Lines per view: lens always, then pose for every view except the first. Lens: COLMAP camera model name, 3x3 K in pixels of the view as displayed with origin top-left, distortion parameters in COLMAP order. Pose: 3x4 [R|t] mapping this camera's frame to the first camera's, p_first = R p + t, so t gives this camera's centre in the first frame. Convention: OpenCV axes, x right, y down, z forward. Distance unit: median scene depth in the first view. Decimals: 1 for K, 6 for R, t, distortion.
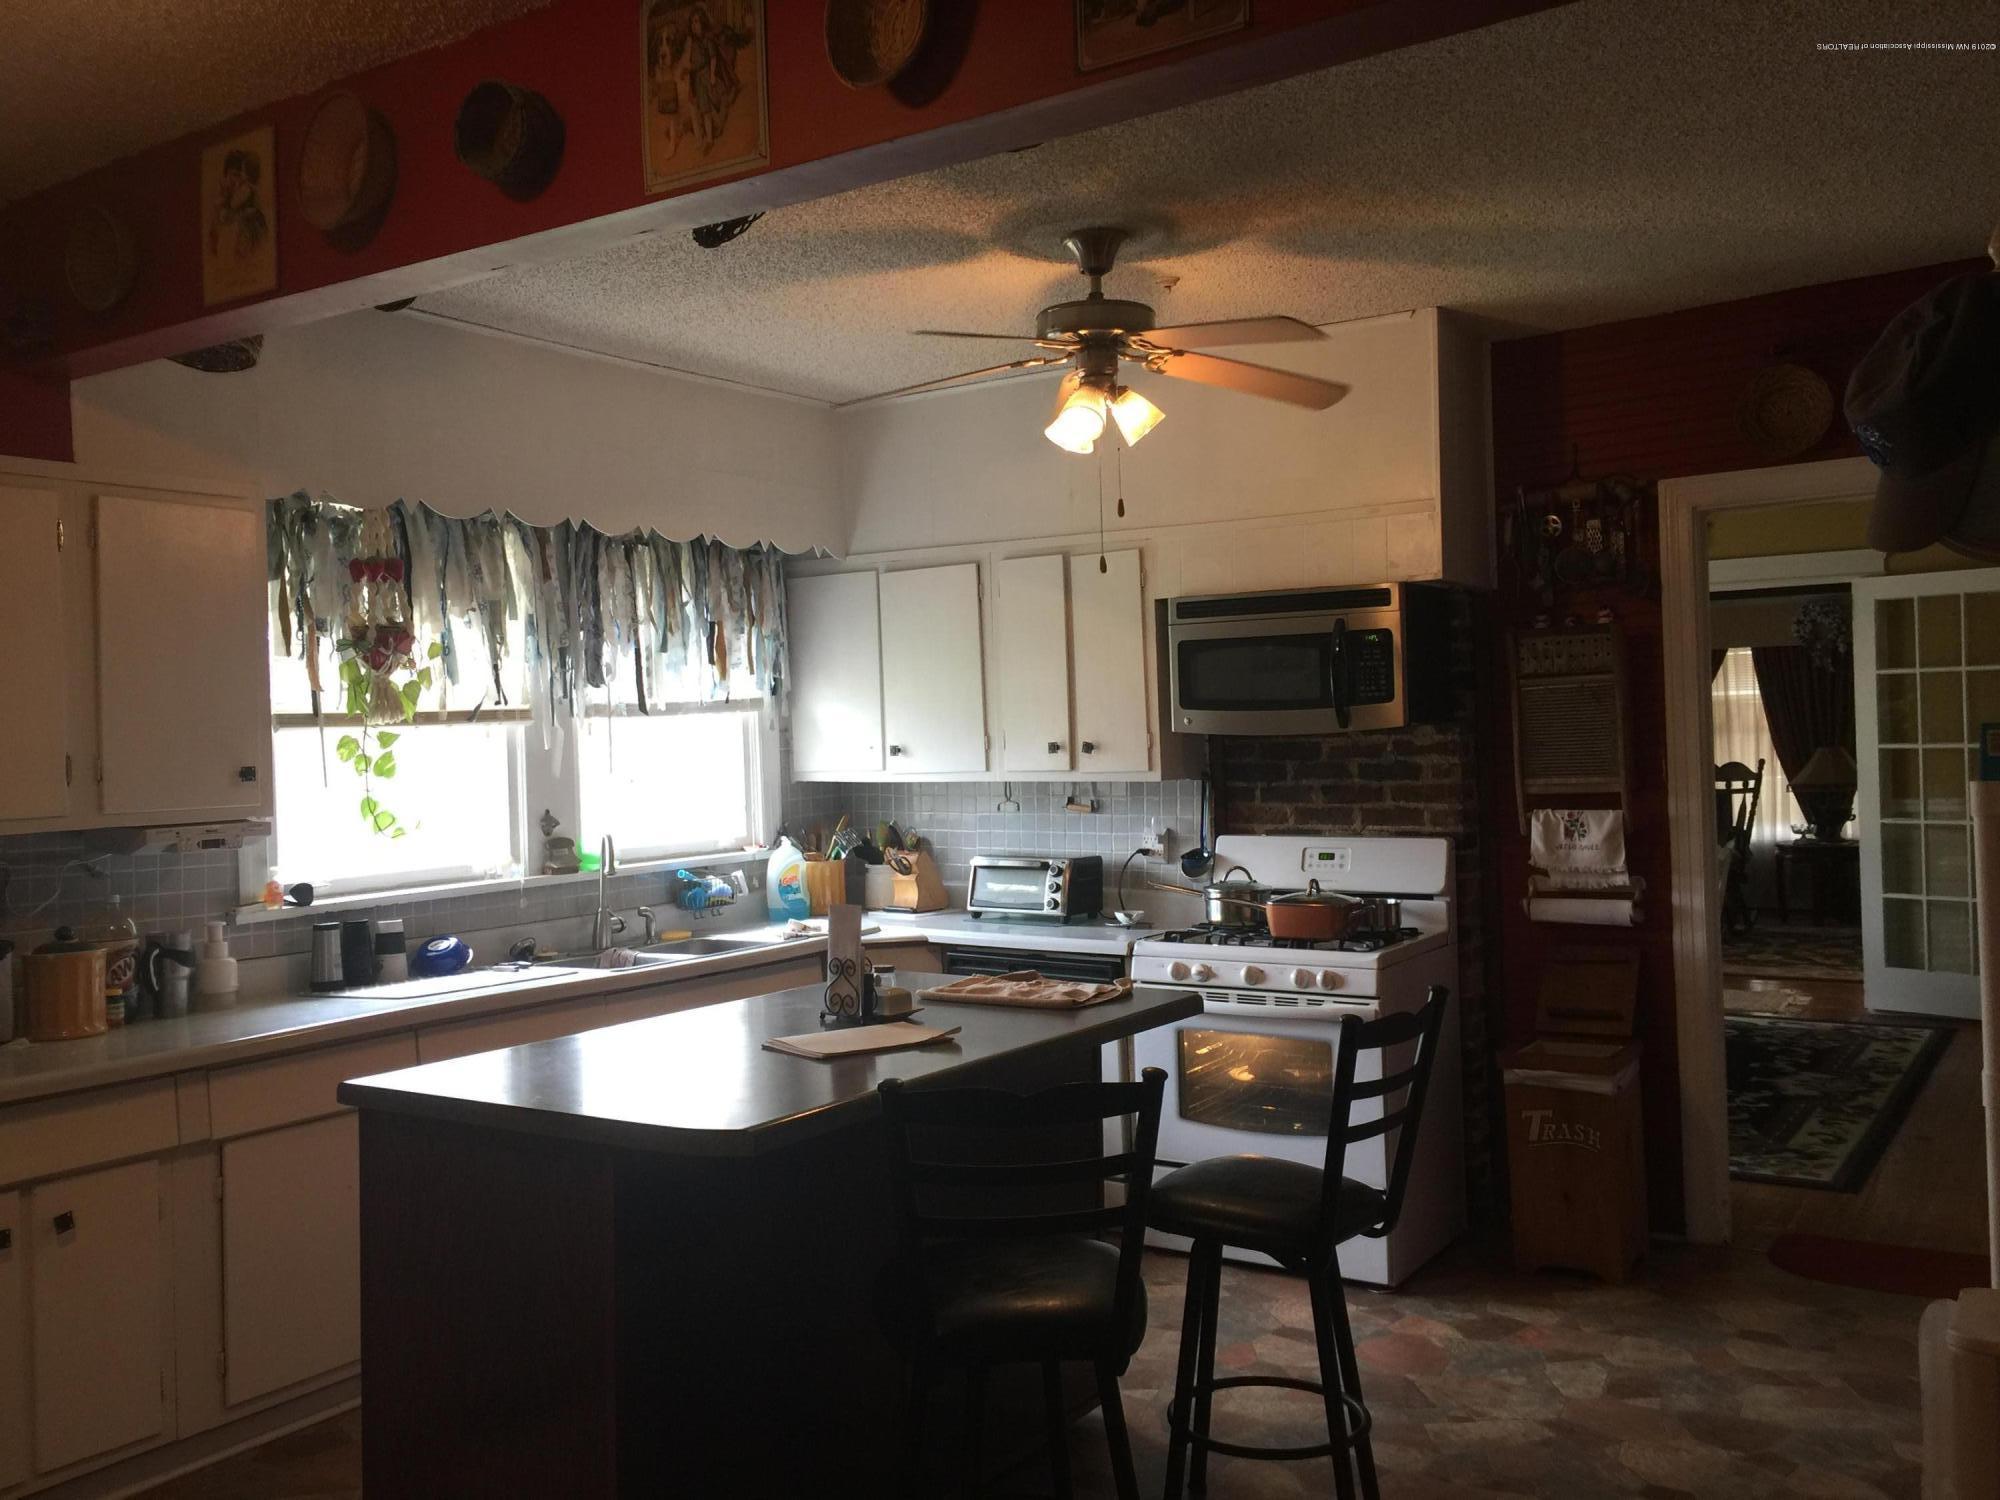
lens RADIAL K [[1717.1, 0, 999.6], [0, 1717.1, 745.9], [0, 0, 1]] dist [0.055783, -0.073495]
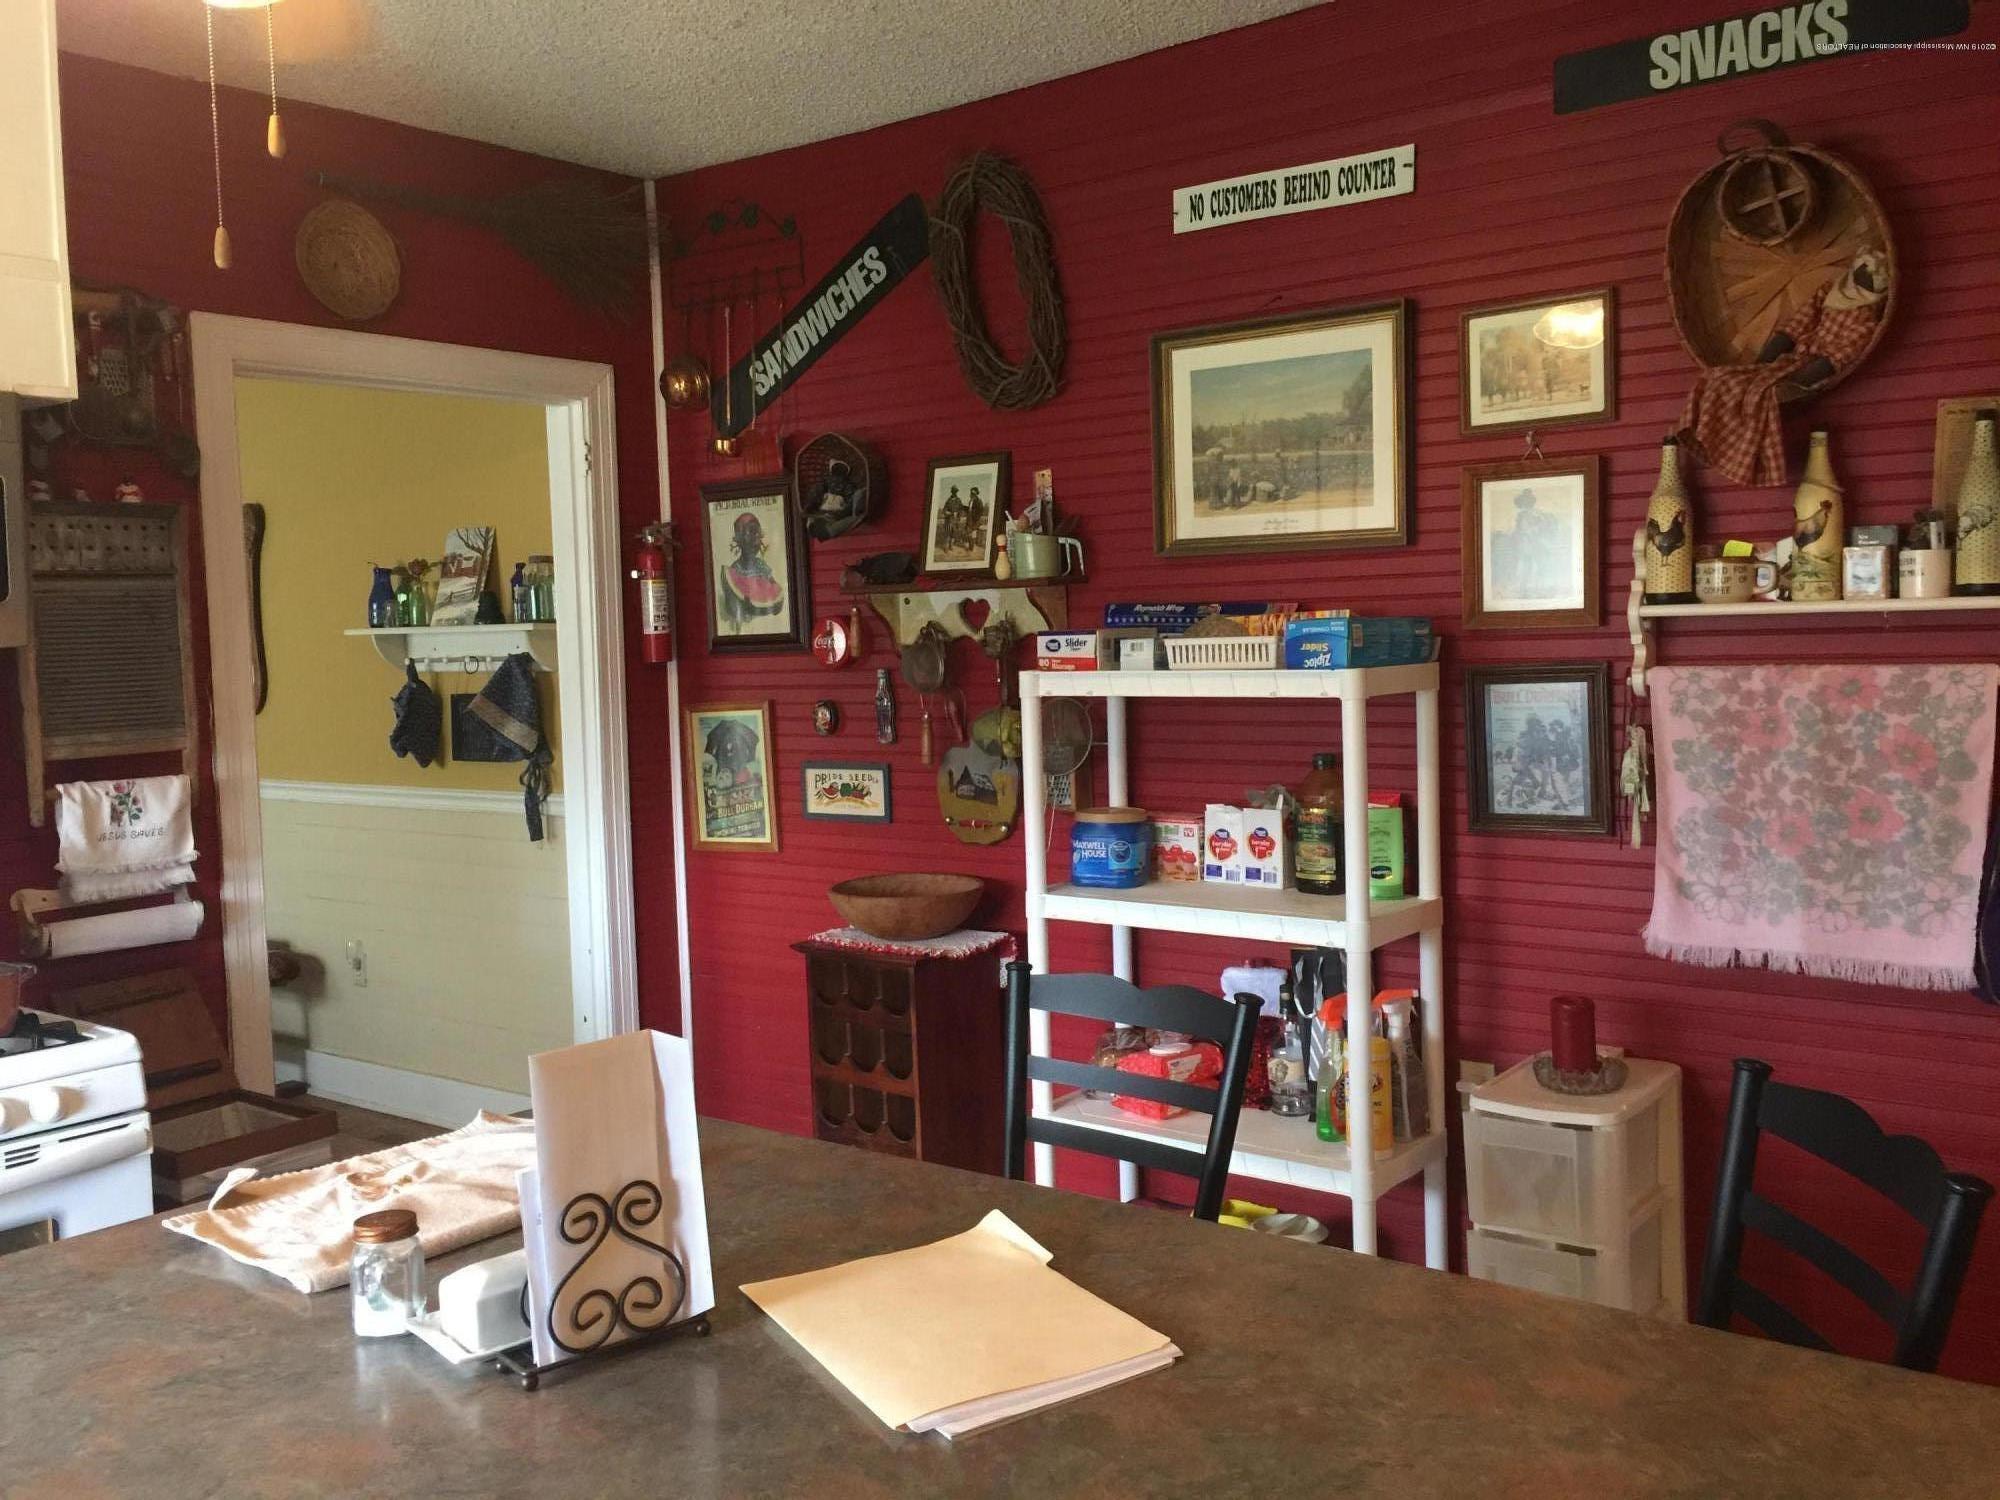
lens RADIAL K [[1717.1, 0, 994.0], [0, 1717.1, 750.0], [0, 0, 1]] dist [0.055783, -0.073495]
pose [[0.067111, -0.041553, 0.996880, -0.313691], [0.032440, 0.998695, 0.039445, 0.010015], [-0.997218, 0.029691, 0.068371, 0.615589]]
